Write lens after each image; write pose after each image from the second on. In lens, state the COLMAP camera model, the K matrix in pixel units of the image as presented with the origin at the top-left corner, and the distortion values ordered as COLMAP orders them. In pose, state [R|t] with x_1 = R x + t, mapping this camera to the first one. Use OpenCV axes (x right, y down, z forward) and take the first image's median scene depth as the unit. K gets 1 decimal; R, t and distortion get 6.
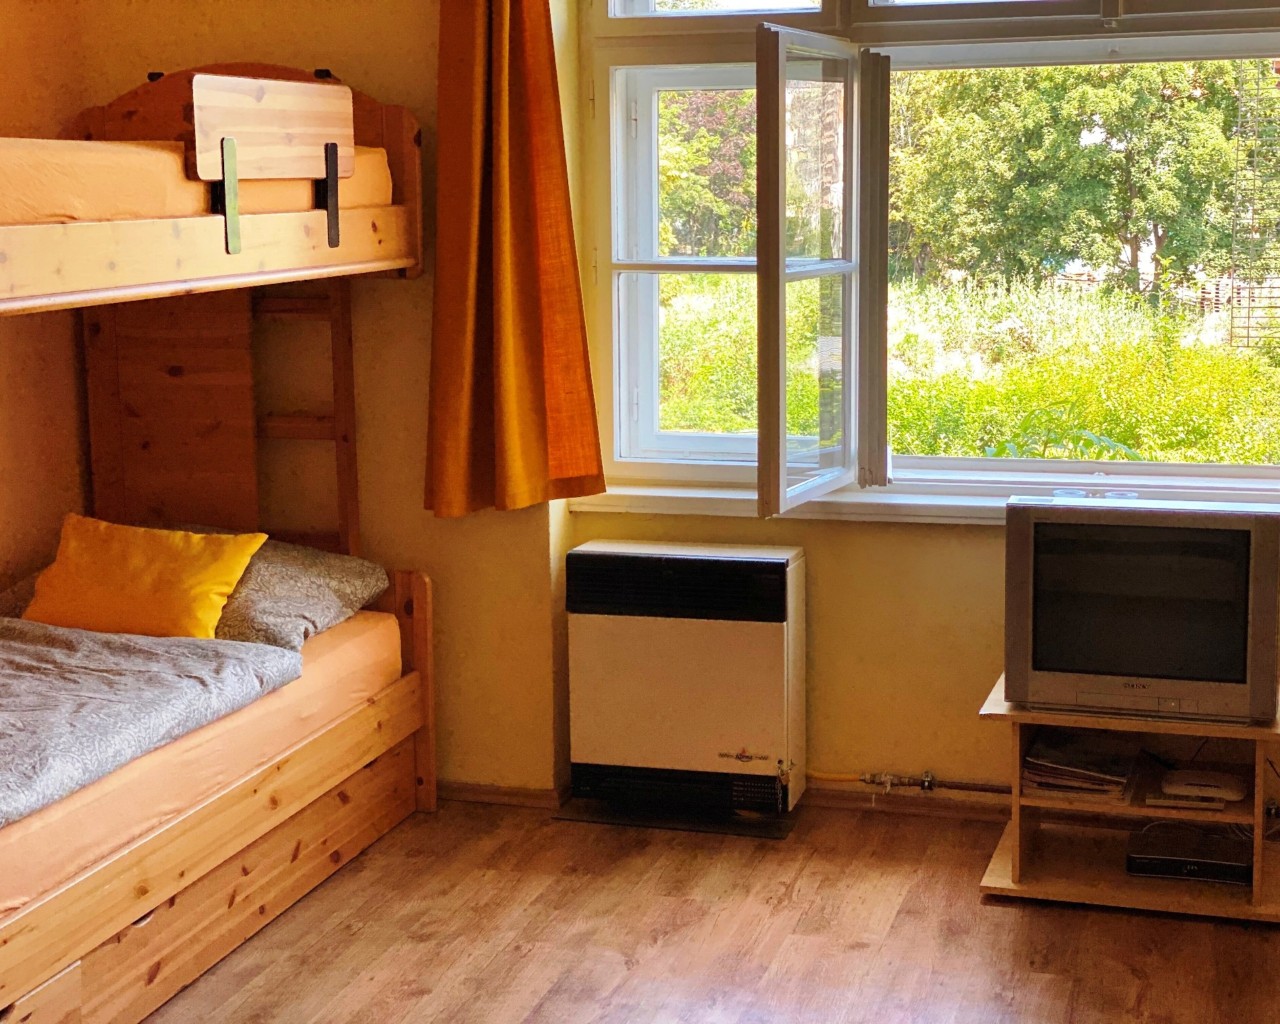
lens RADIAL K [[1920.3, 0, 640.0], [0, 1920.3, 512.0], [0, 0, 1]] dist [0.026689, 0.000785]
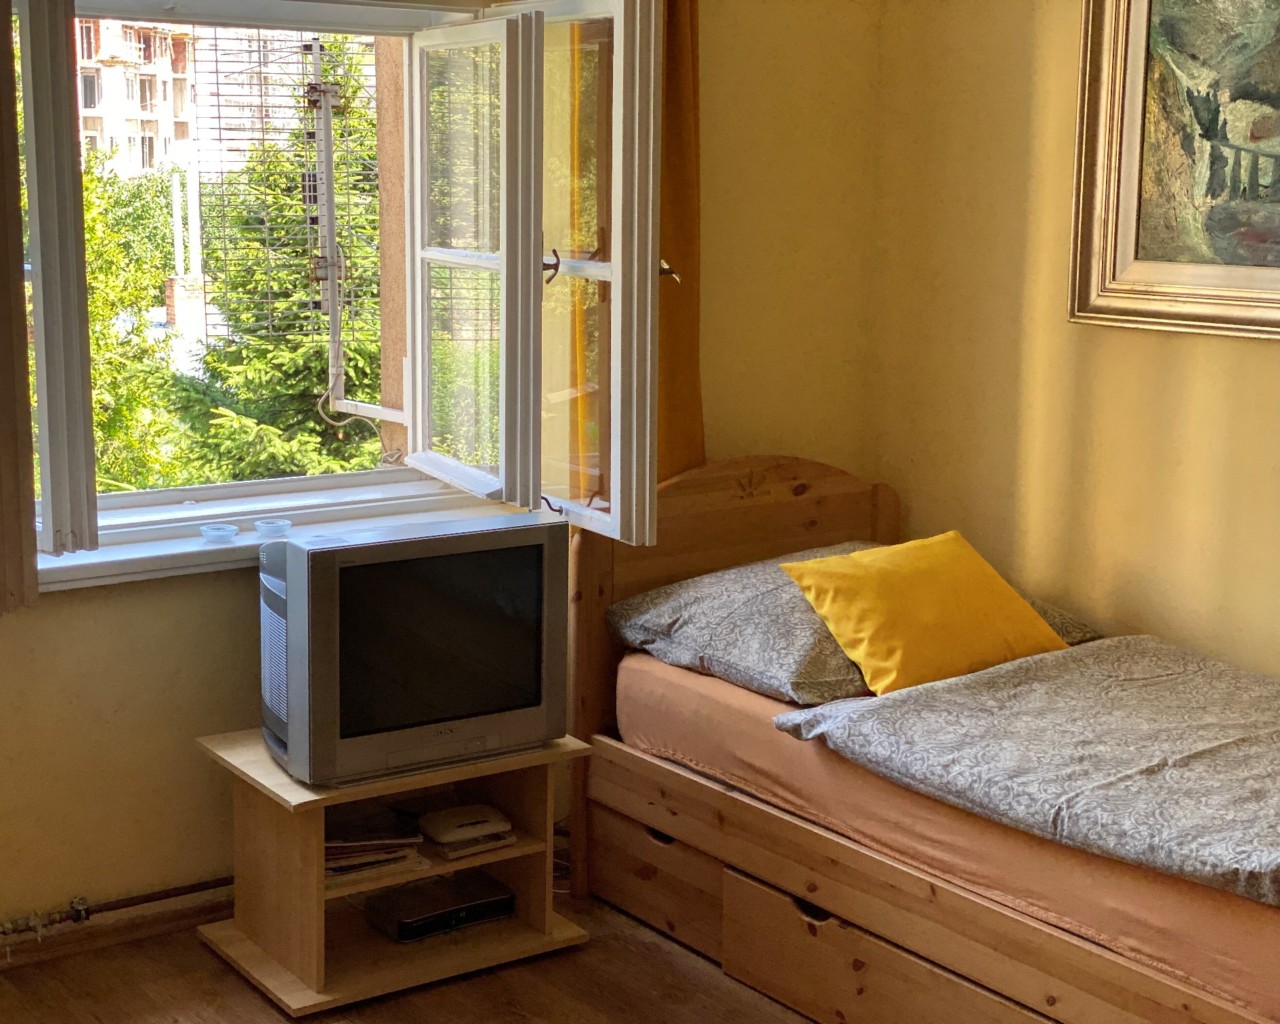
lens RADIAL K [[1920.3, 0, 640.0], [0, 1920.3, 512.0], [0, 0, 1]] dist [0.026689, 0.000785]
pose [[0.601528, -0.120185, 0.789759, -0.368714], [0.110984, 0.991604, 0.066370, -0.058535], [-0.791105, 0.047727, 0.609816, 0.364880]]
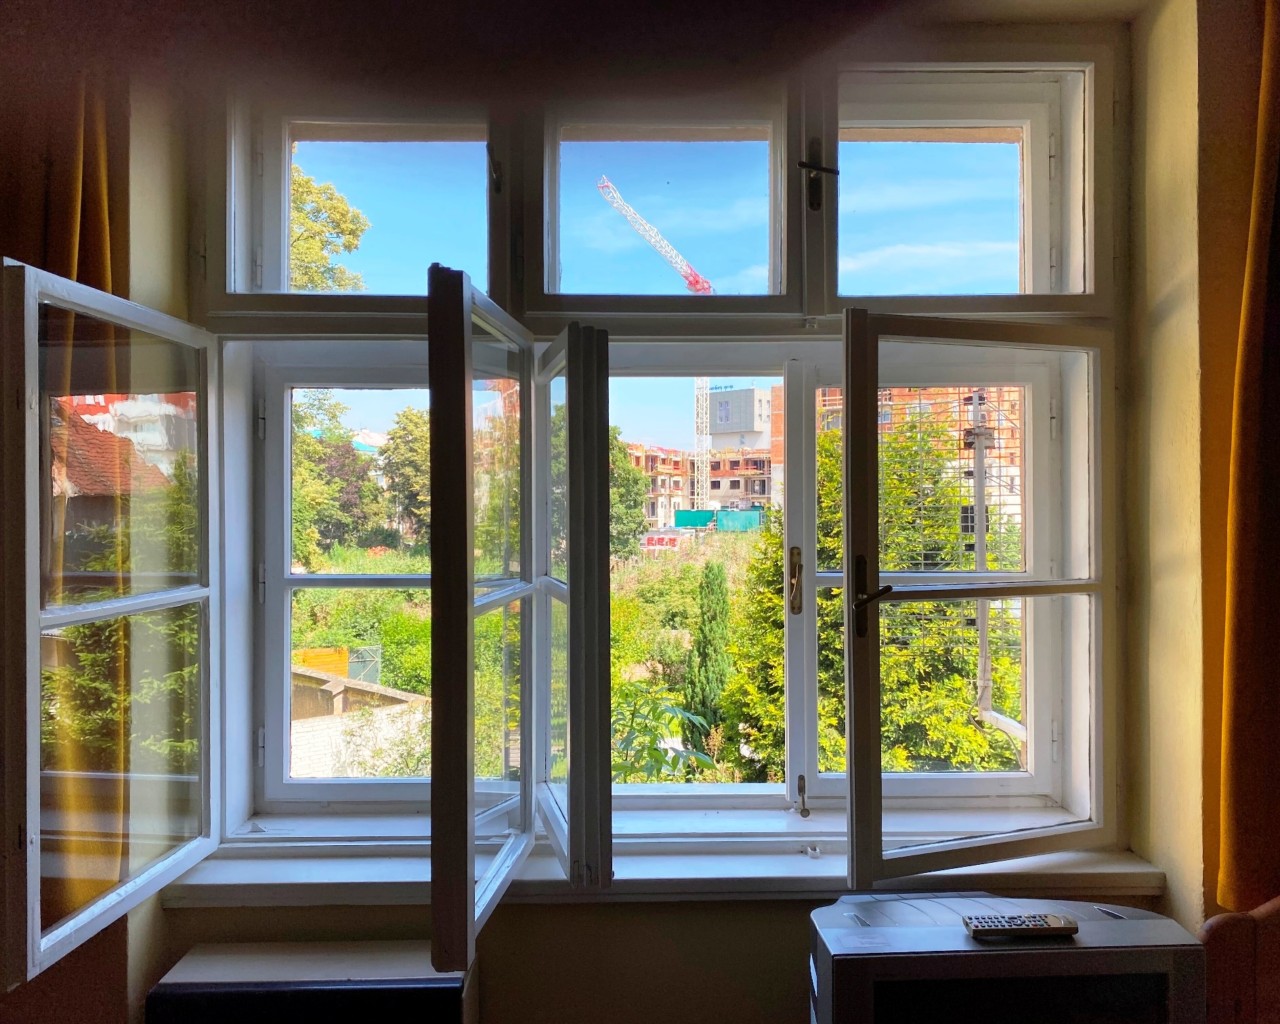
lens RADIAL K [[1000.1, 0, 661.0], [0, 1000.1, 510.5], [0, 0, 1]] dist [-0.006079, -0.004190]
pose [[0.940545, 0.011863, 0.339462, 0.012549], [0.044778, 0.986338, -0.158535, -0.102960], [-0.336705, 0.164309, 0.927163, 0.648746]]
